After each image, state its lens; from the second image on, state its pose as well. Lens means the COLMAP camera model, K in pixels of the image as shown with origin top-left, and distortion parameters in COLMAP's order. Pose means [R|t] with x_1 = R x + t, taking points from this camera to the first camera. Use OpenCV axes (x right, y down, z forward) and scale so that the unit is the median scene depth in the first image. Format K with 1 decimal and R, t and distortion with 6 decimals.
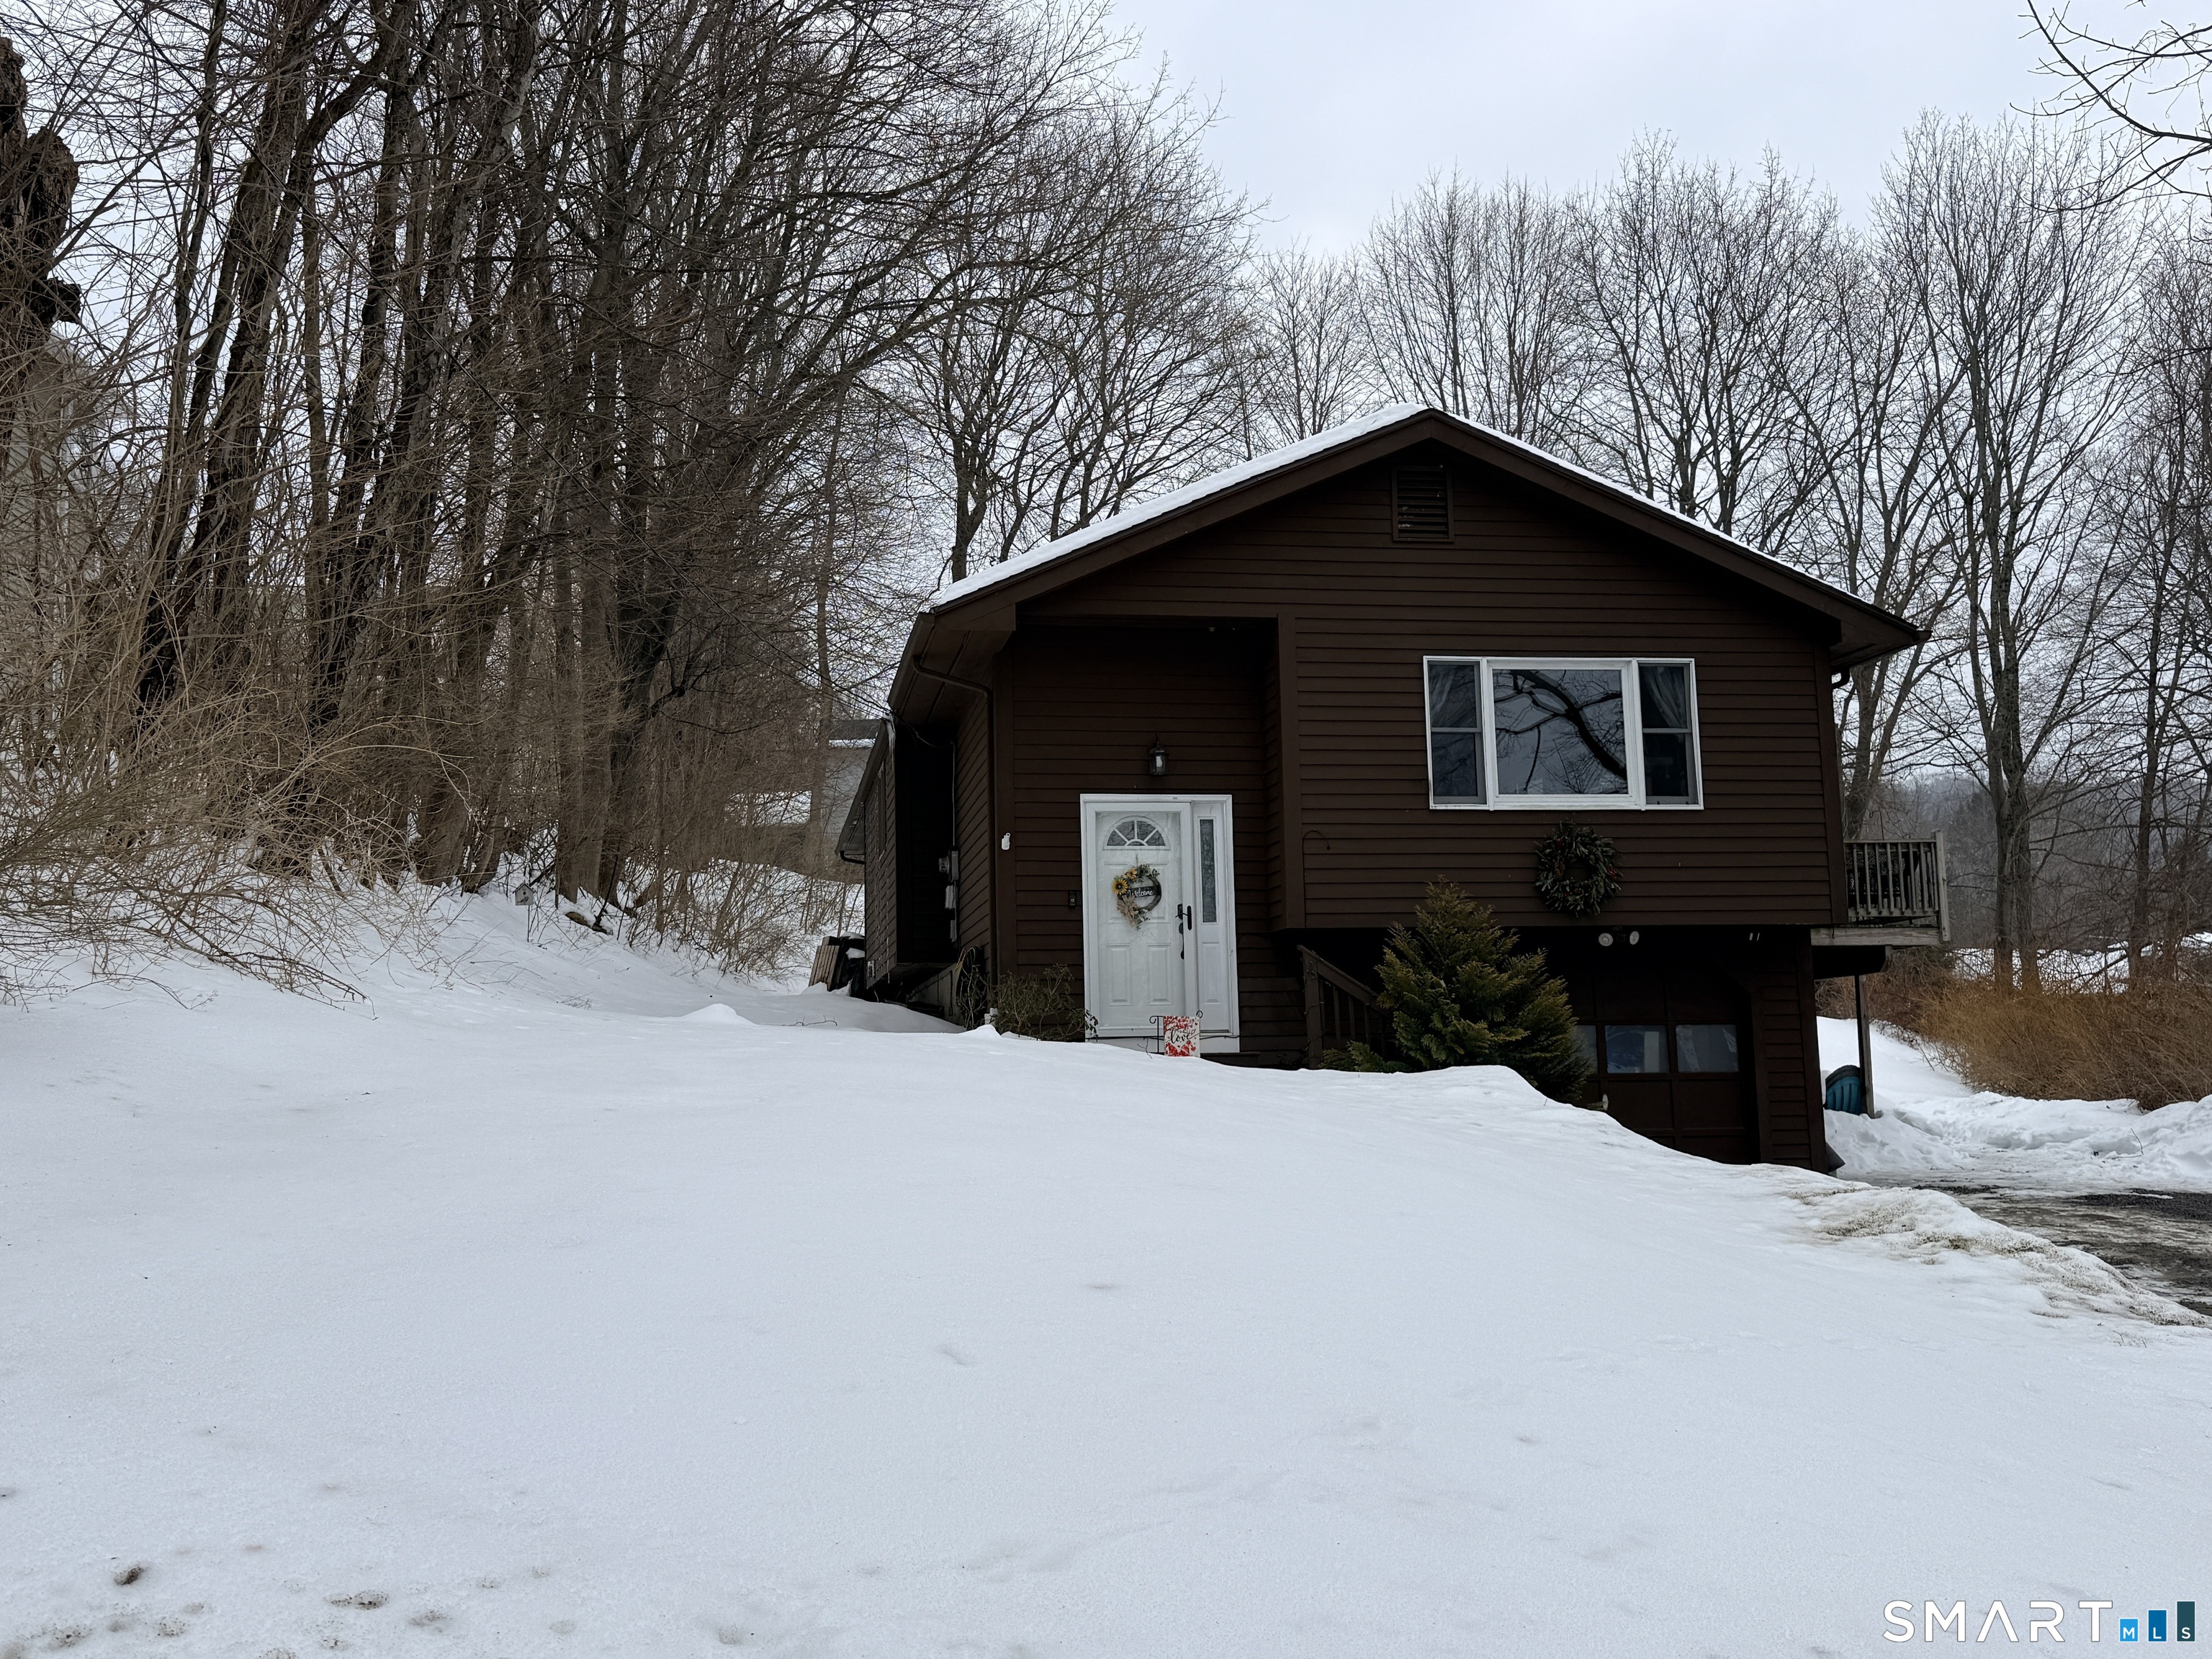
lens RADIAL K [[1877.7, 0, 1106.0], [0, 1877.7, 829.5], [0, 0, 1]] dist [0.002751, 0.001262]
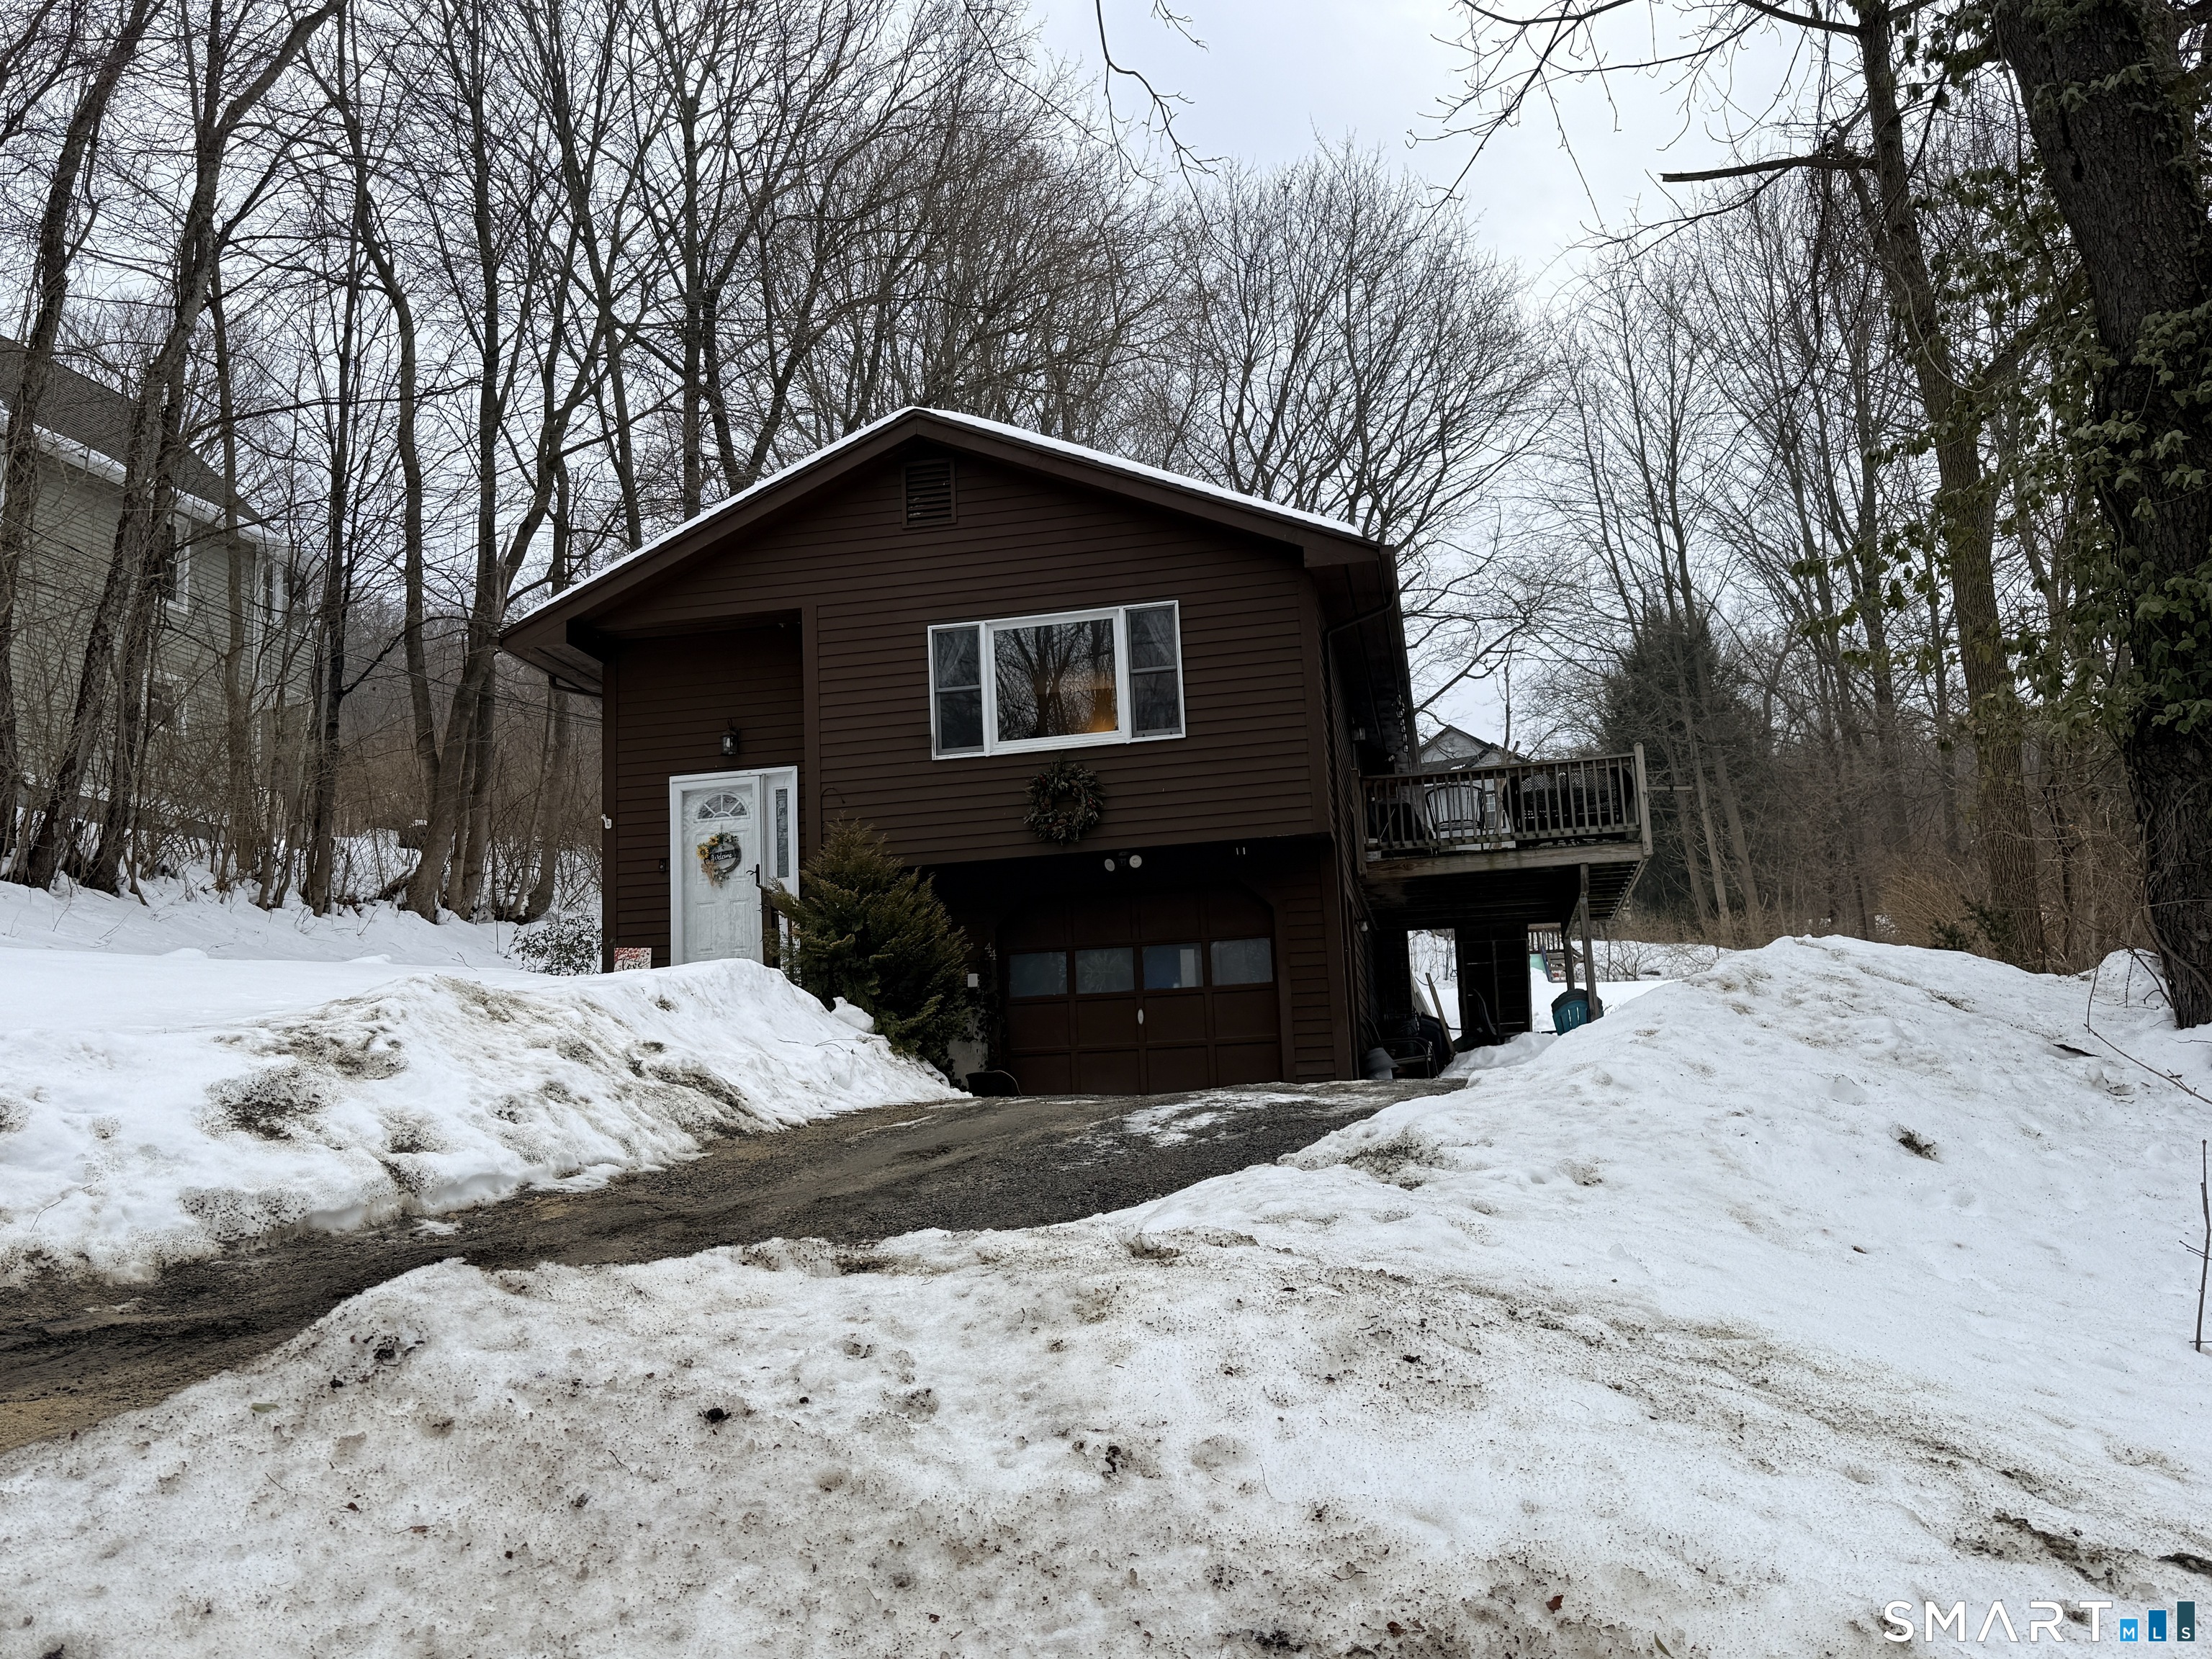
lens RADIAL K [[1877.7, 0, 1106.0], [0, 1877.7, 829.5], [0, 0, 1]] dist [0.002751, 0.001262]
pose [[0.953517, -0.085105, -0.289072, 0.582277], [0.074854, 0.996116, -0.046357, 0.088702], [0.291895, 0.022565, 0.956184, -0.042852]]
